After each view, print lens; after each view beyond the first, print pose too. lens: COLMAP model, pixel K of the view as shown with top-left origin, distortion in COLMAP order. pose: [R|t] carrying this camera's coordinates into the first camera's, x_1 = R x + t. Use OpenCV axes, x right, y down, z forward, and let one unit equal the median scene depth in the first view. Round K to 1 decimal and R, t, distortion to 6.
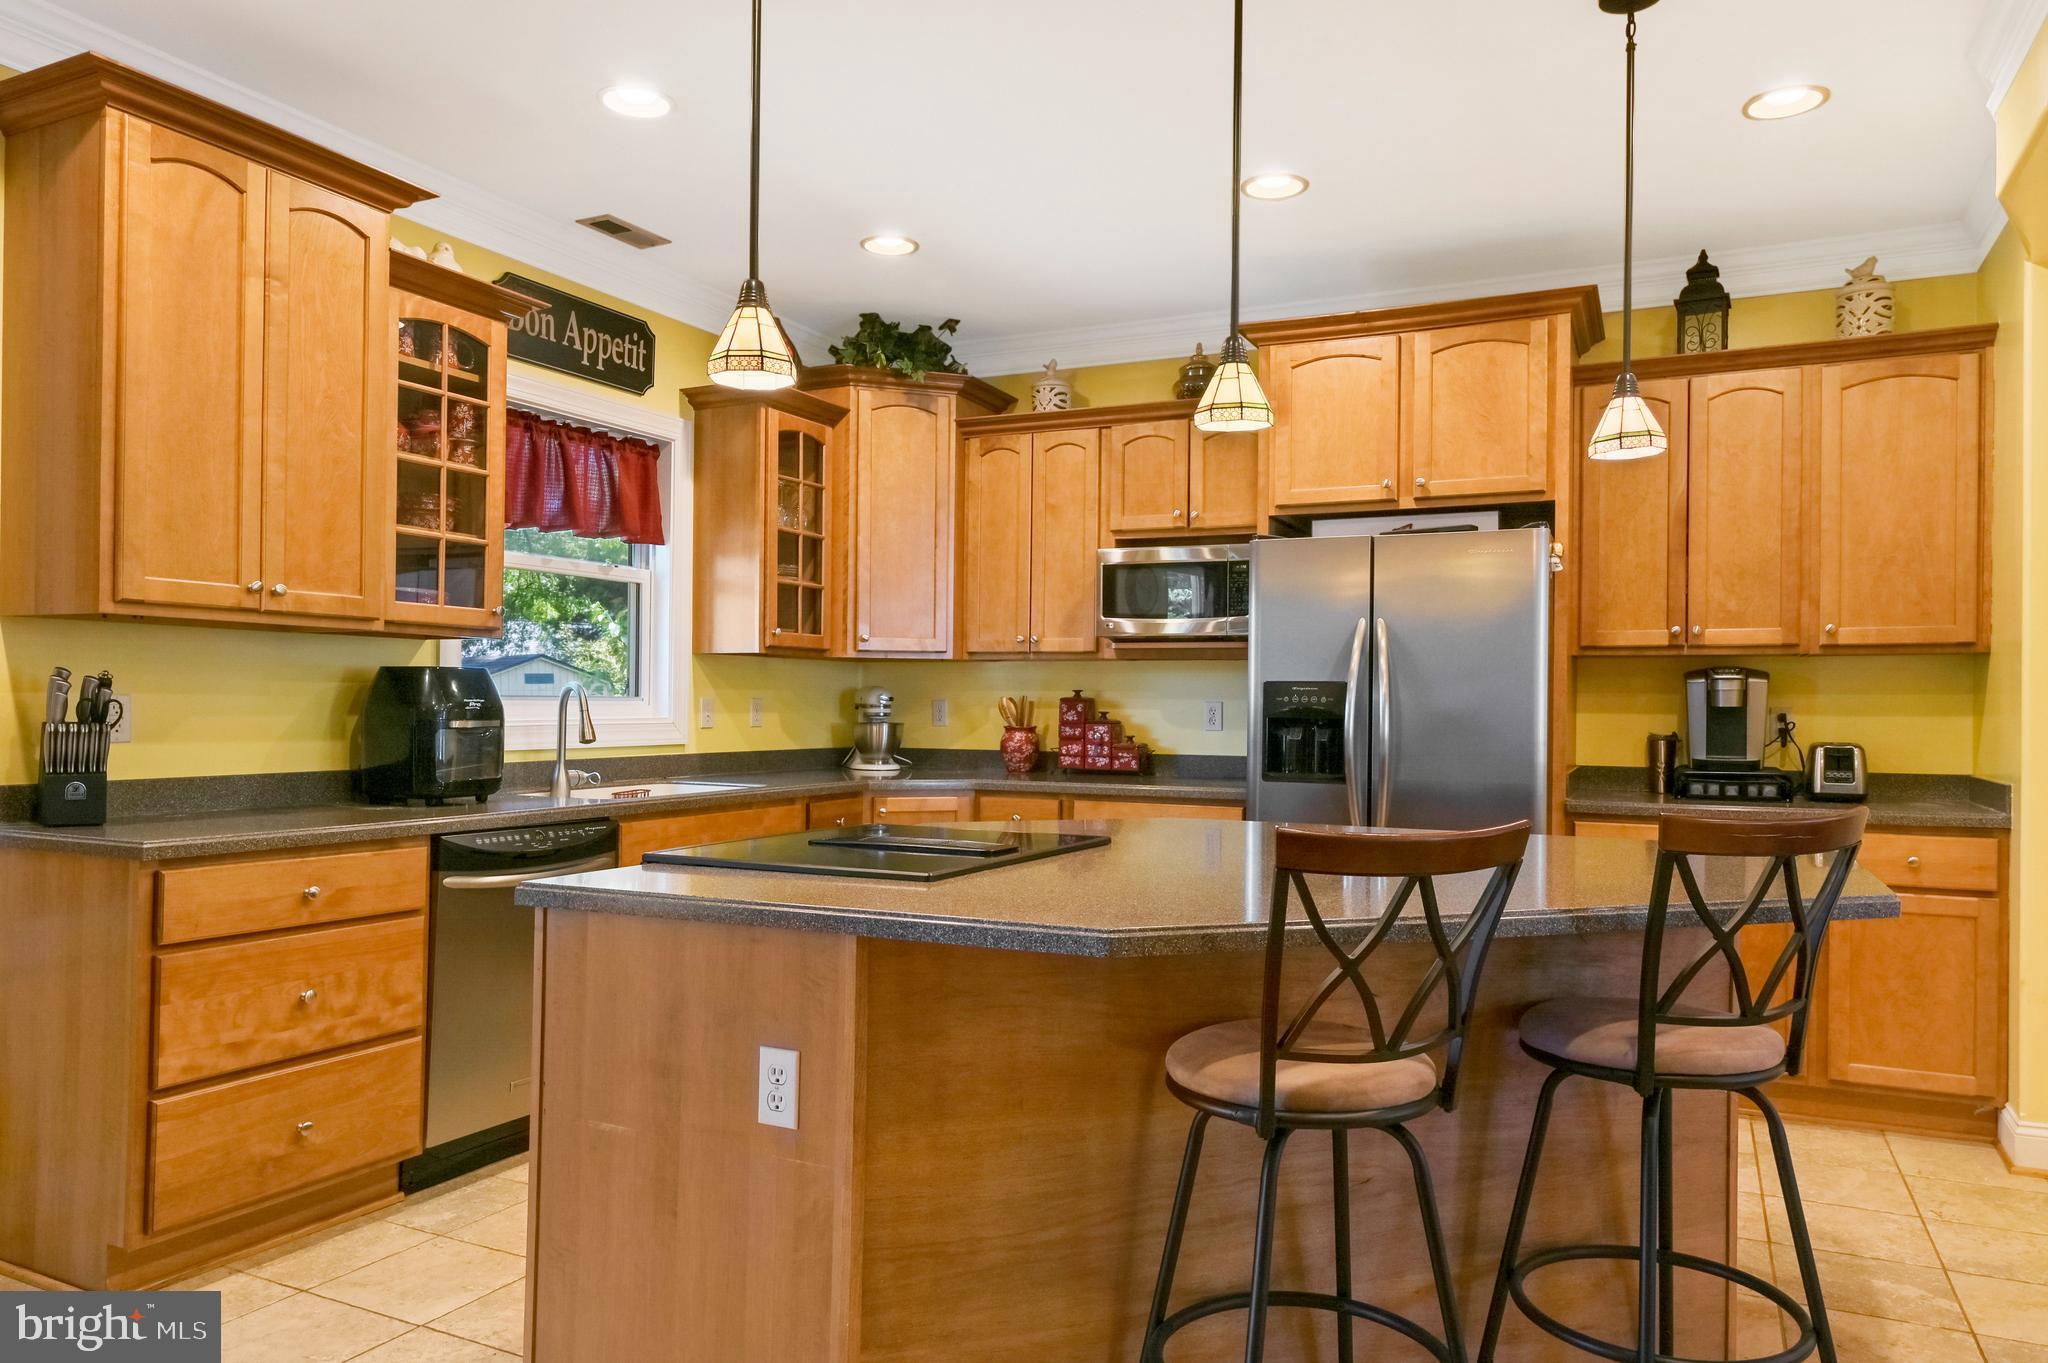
lens RADIAL K [[1368.8, 0, 1013.9], [0, 1368.8, 688.3], [0, 0, 1]] dist [0.011120, 0.002394]
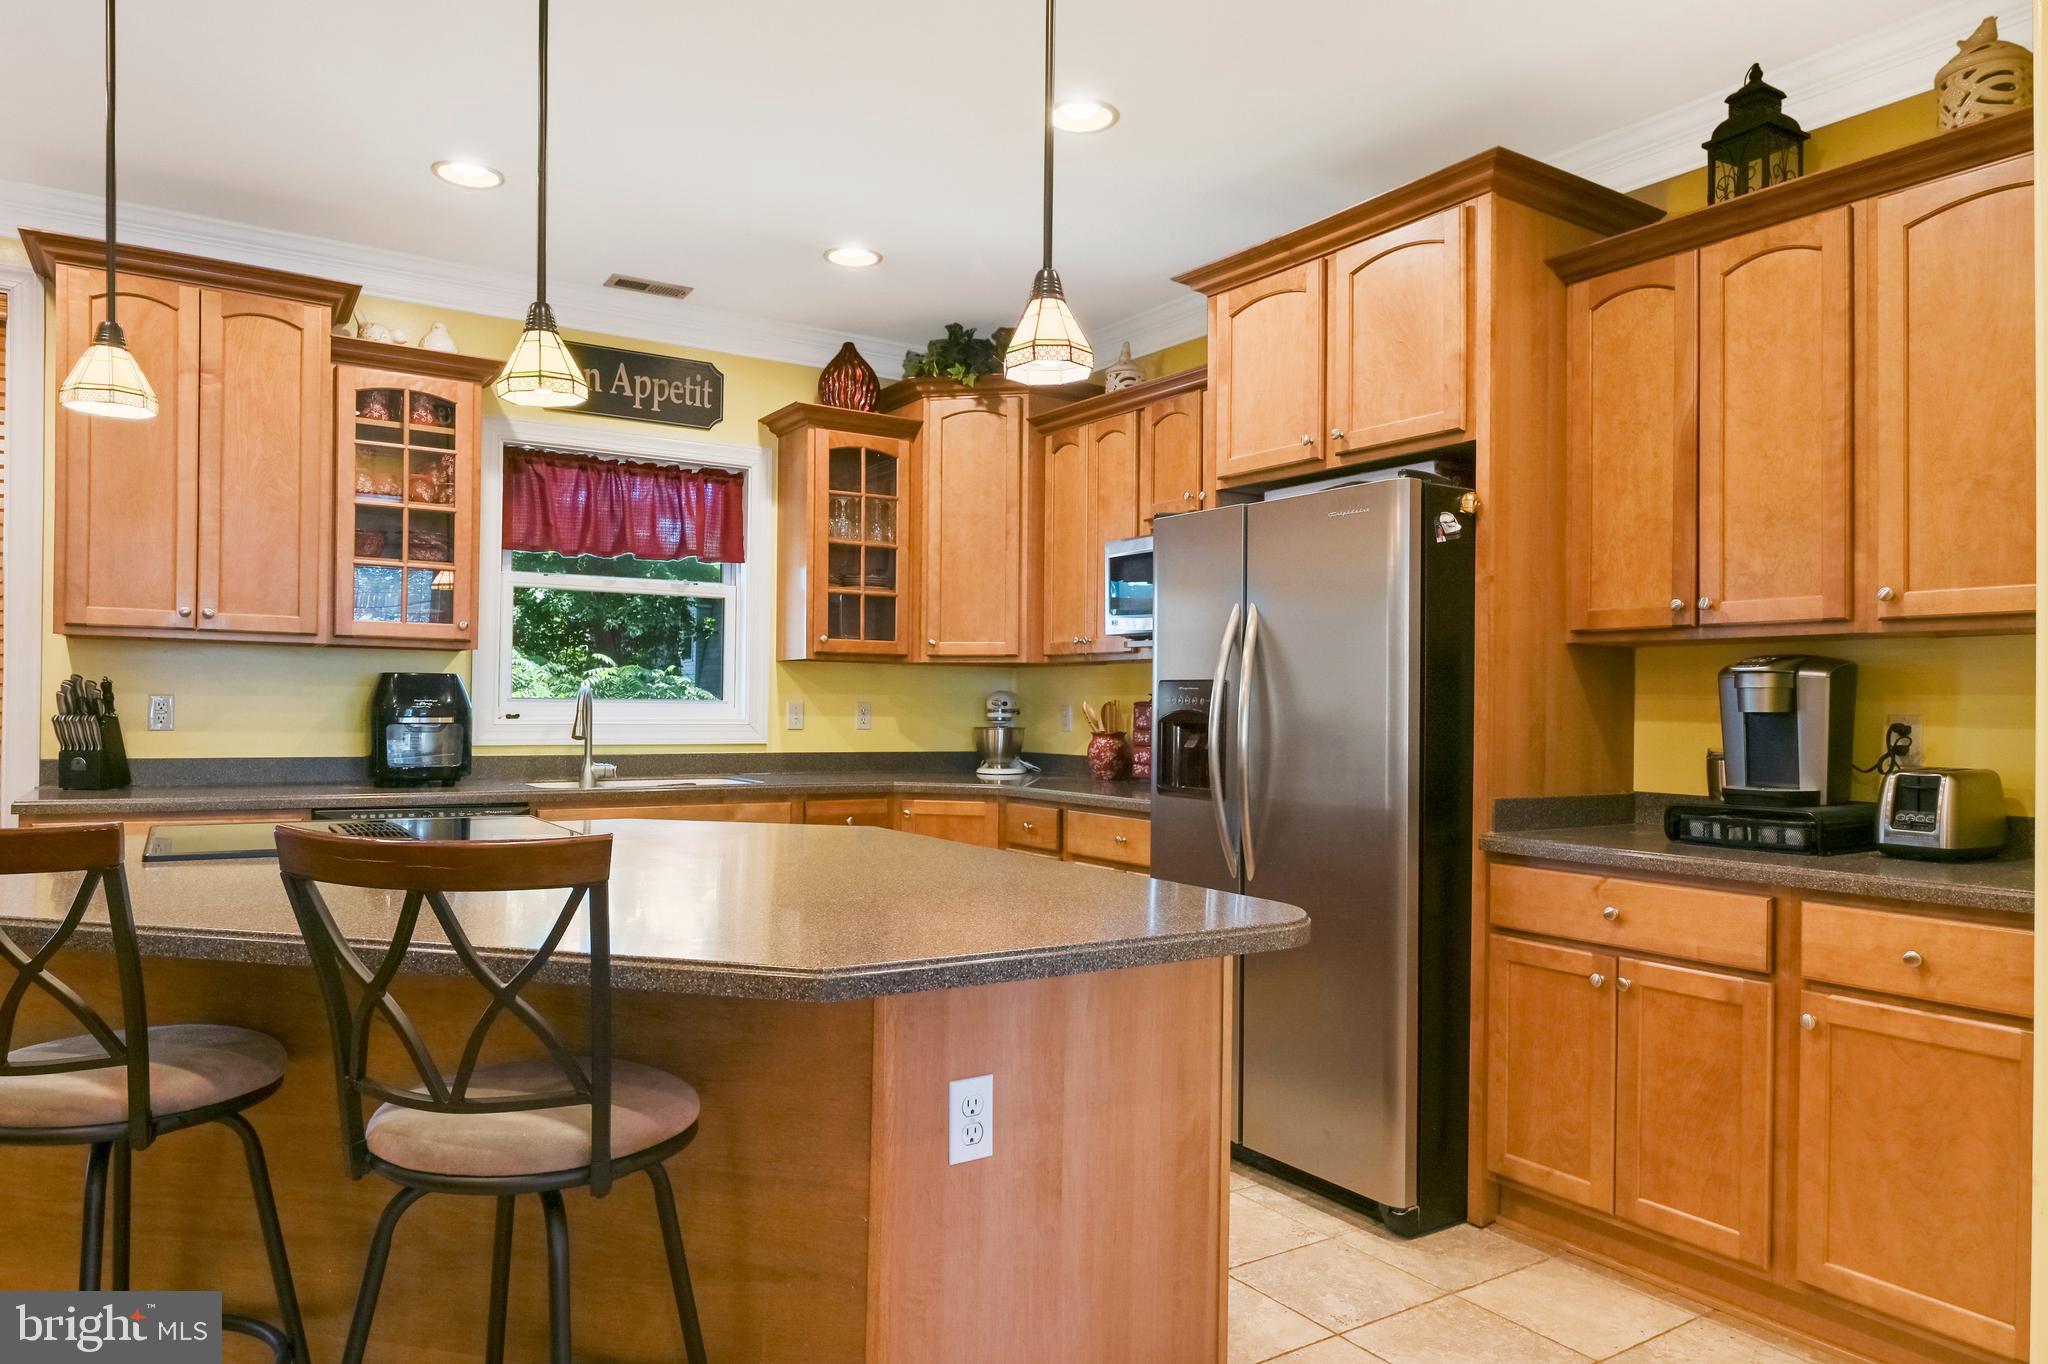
lens RADIAL K [[1298.3, 0, 1021.7], [0, 1298.3, 679.2], [0, 0, 1]] dist [0.007852, -0.009038]
pose [[0.859905, -0.008362, -0.510385, 0.534935], [0.000020, 0.999866, -0.016347, 0.007404], [0.510453, 0.014047, 0.859791, 0.248378]]
